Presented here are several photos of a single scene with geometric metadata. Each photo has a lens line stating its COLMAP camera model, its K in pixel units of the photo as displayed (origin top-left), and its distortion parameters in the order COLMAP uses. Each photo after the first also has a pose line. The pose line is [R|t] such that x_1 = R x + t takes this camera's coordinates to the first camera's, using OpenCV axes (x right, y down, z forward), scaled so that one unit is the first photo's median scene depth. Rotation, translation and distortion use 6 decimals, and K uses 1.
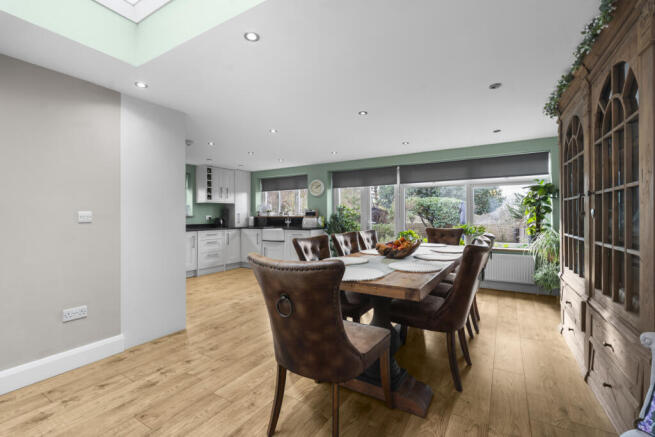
lens RADIAL K [[290.0, 0, 331.9], [0, 290.0, 215.2], [0, 0, 1]] dist [-0.009113, -0.000066]
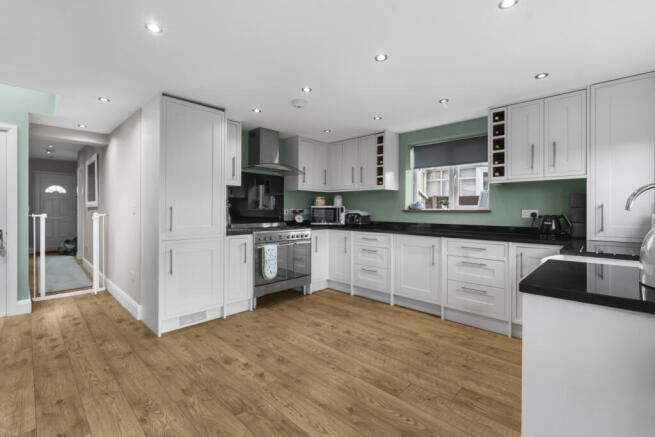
lens RADIAL K [[290.0, 0, 330.3], [0, 290.0, 213.5], [0, 0, 1]] dist [-0.009113, -0.000066]
pose [[-0.215091, -0.000365, -0.976594, 0.196857], [-0.007113, 0.999974, 0.001193, 0.016830], [0.976568, 0.007203, -0.215088, 1.471439]]
